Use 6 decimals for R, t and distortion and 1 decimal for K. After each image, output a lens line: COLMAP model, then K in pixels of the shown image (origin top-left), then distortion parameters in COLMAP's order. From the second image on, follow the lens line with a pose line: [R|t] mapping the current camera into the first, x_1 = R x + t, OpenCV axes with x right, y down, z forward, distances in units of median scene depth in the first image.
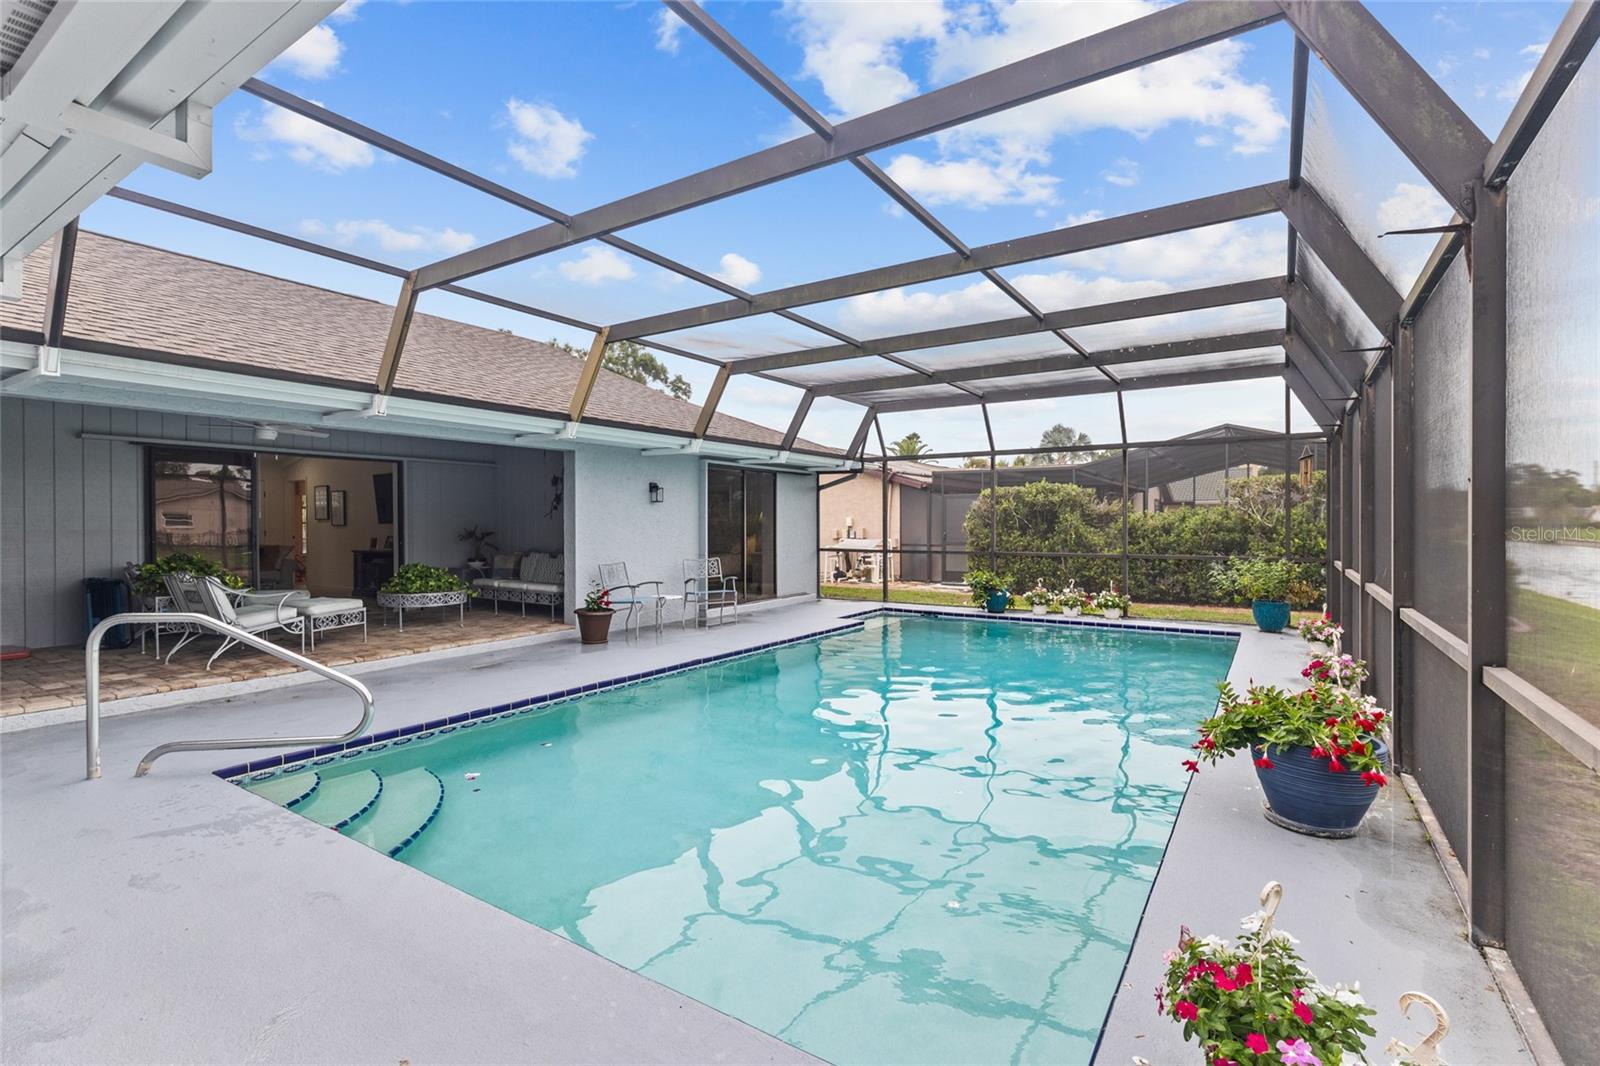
lens RADIAL K [[737.3, 0, 794.2], [0, 737.3, 530.6], [0, 0, 1]] dist [0.003719, 0.001251]
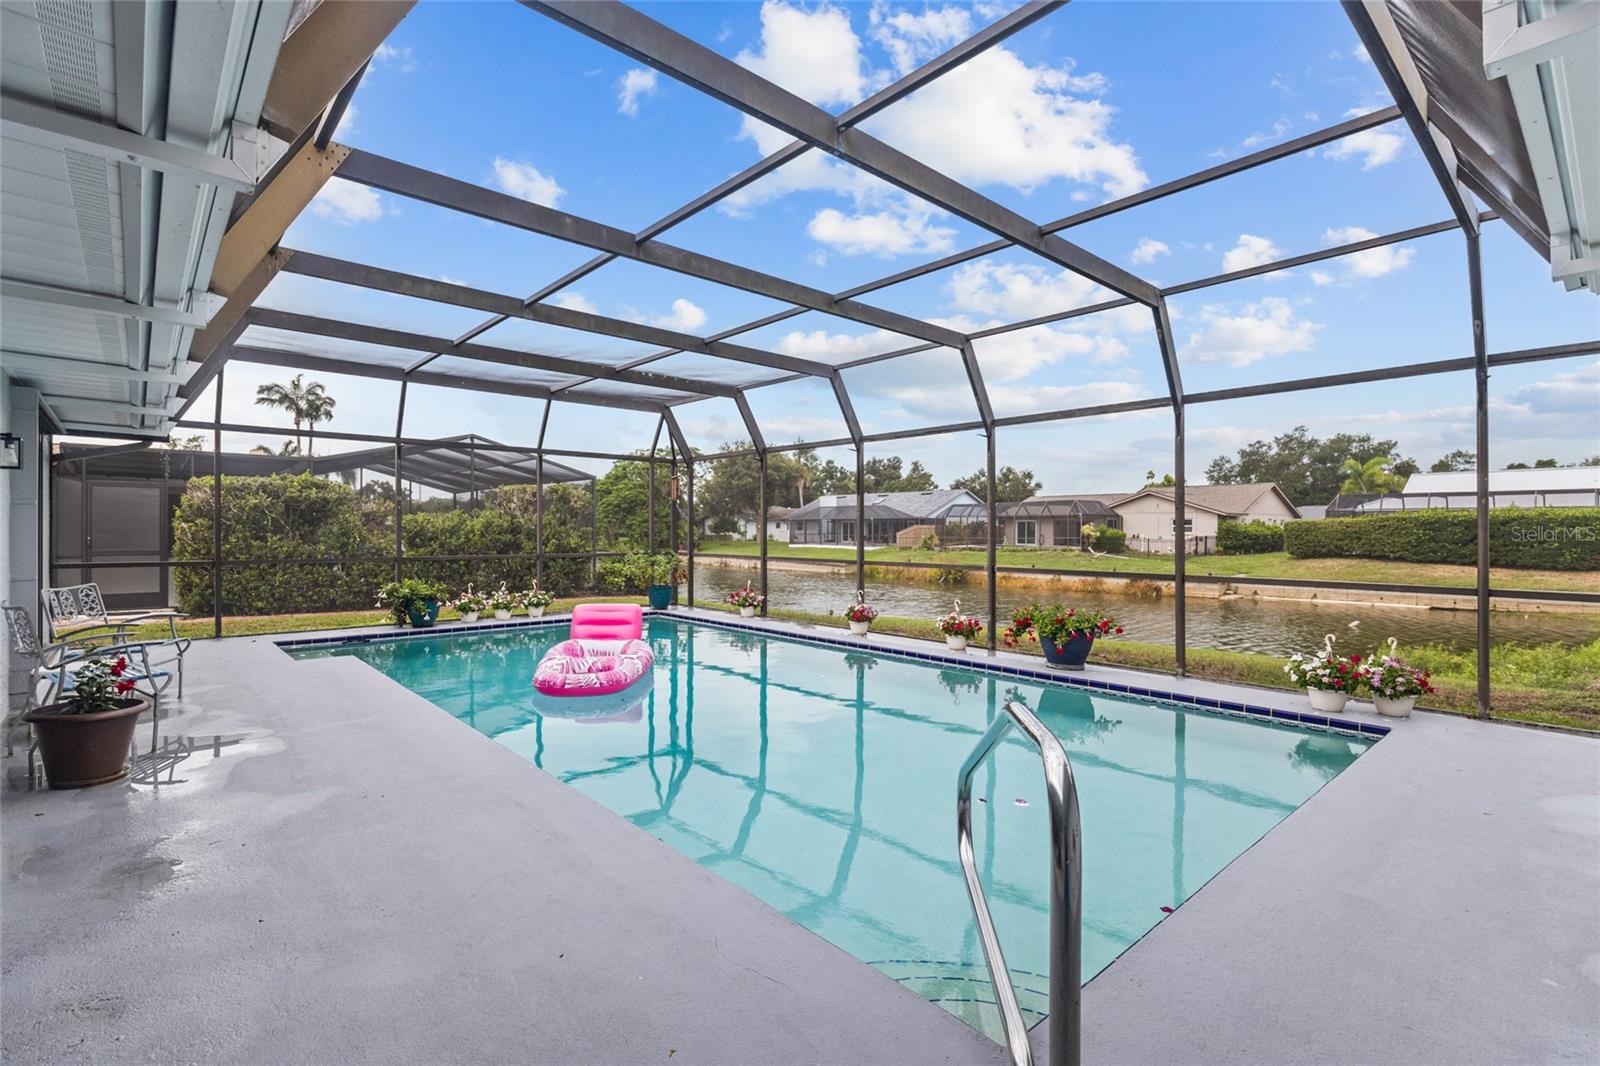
lens RADIAL K [[737.3, 0, 794.2], [0, 737.3, 530.6], [0, 0, 1]] dist [0.003719, 0.001251]
pose [[0.254403, 0.002227, 0.967096, -0.463831], [0.004918, 0.999981, -0.003597, 0.003854], [-0.967086, 0.005671, 0.254387, 0.370805]]
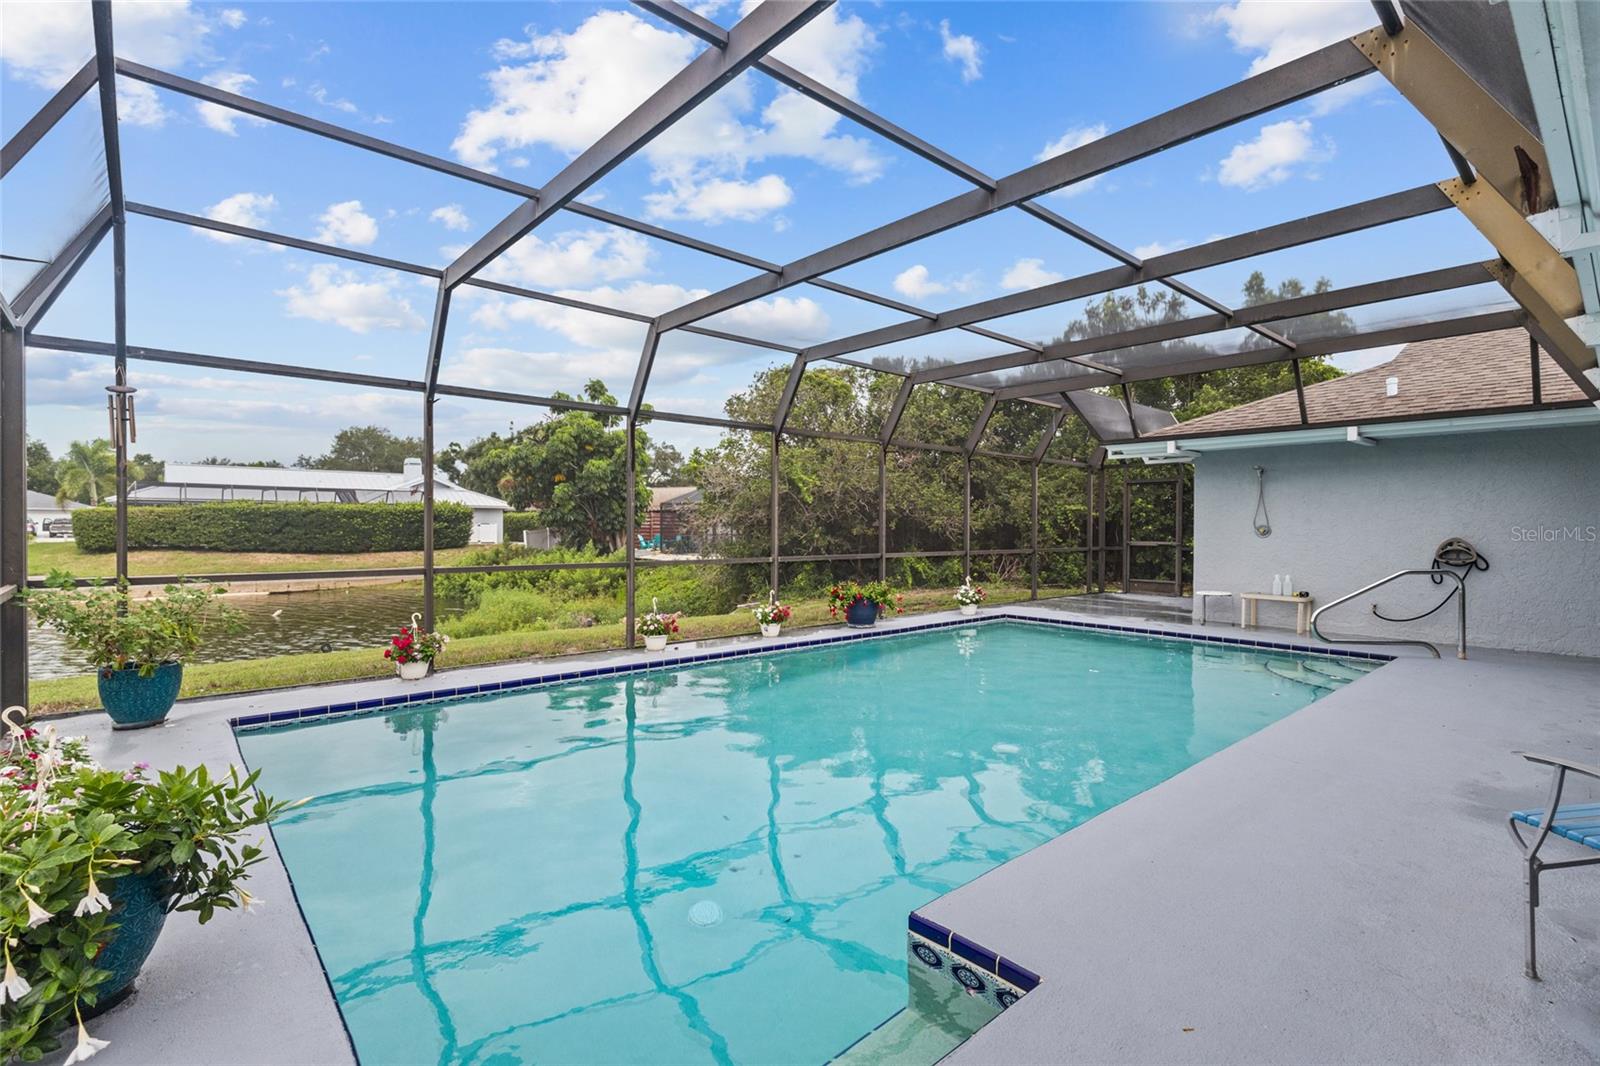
lens RADIAL K [[737.3, 0, 794.2], [0, 737.3, 530.6], [0, 0, 1]] dist [0.003719, 0.001251]
pose [[-0.966184, -0.004795, 0.257808, 0.065883], [-0.000818, 0.999879, 0.015529, -0.005054], [-0.257852, 0.014793, -0.966071, 1.156198]]
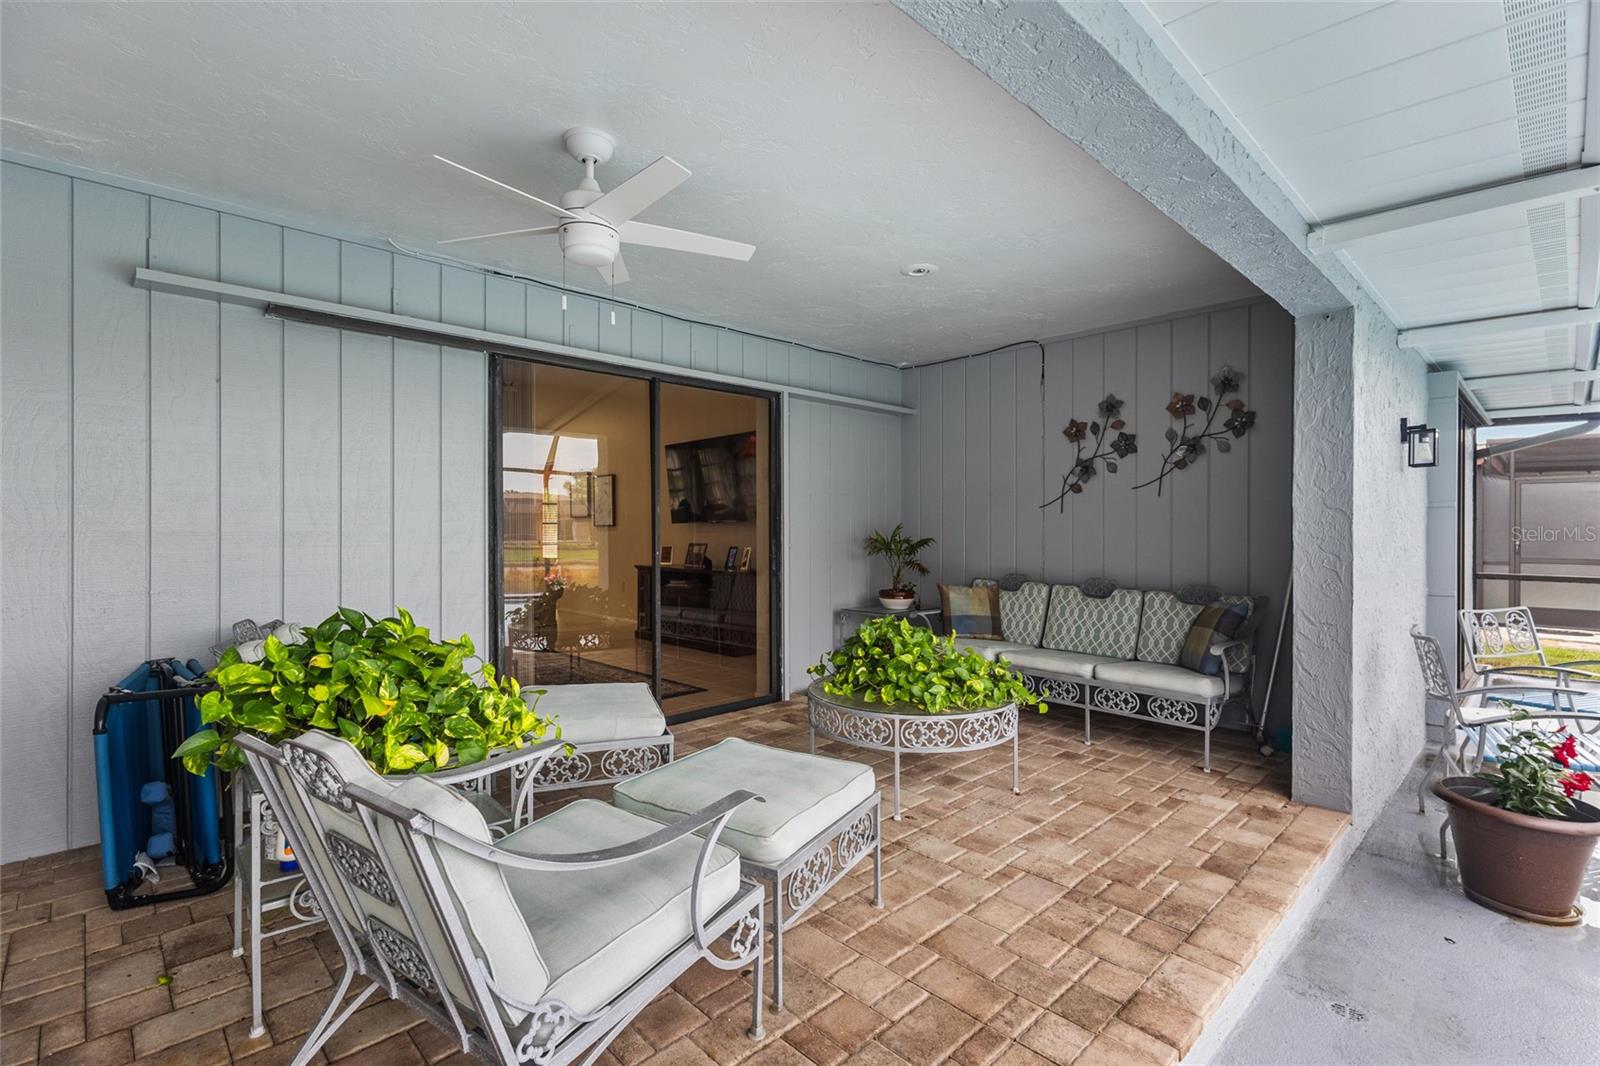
lens RADIAL K [[737.3, 0, 794.2], [0, 737.3, 530.6], [0, 0, 1]] dist [0.003719, 0.001251]
pose [[0.975735, 0.004206, -0.218916, -0.388777], [-0.005306, 0.999976, -0.004438, -0.001005], [0.218892, 0.005492, 0.975734, 0.492962]]
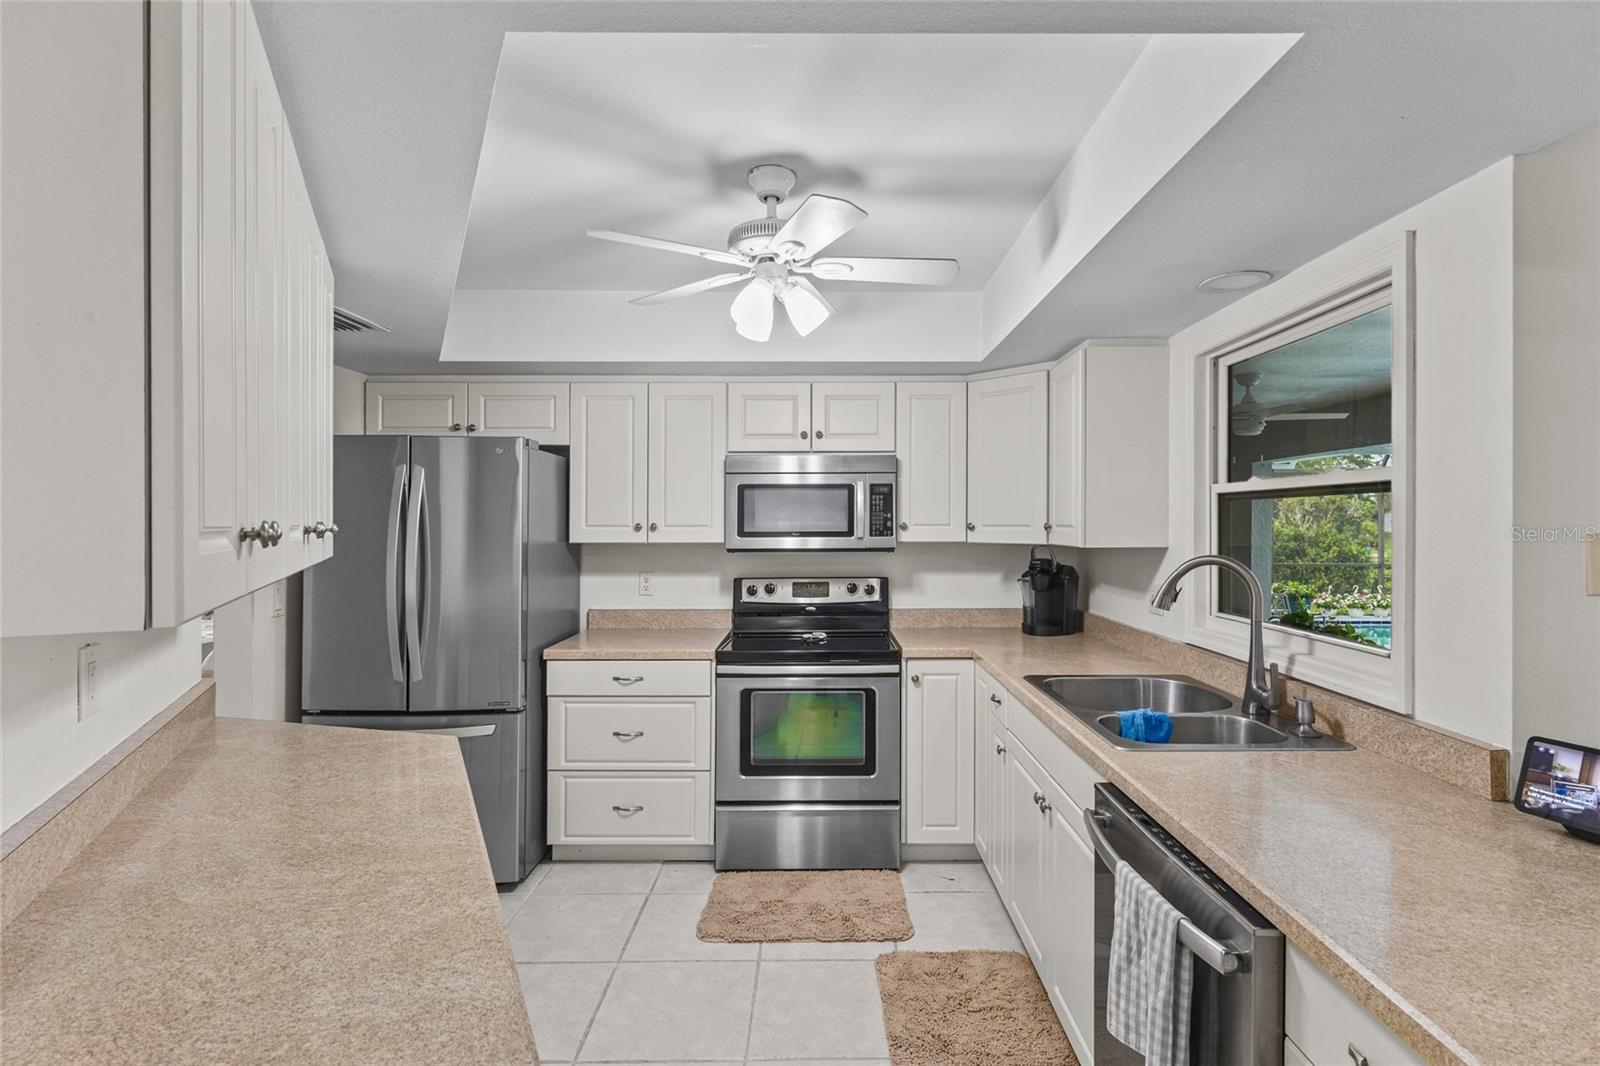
lens RADIAL K [[758.4, 0, 829.1], [0, 758.4, 526.1], [0, 0, 1]] dist [0.001489, 0.000253]
pose [[0.828496, -0.001359, 0.559994, -0.992280], [0.005065, 0.999974, -0.005067, -0.027366], [-0.559972, 0.007035, 0.828481, 0.454221]]
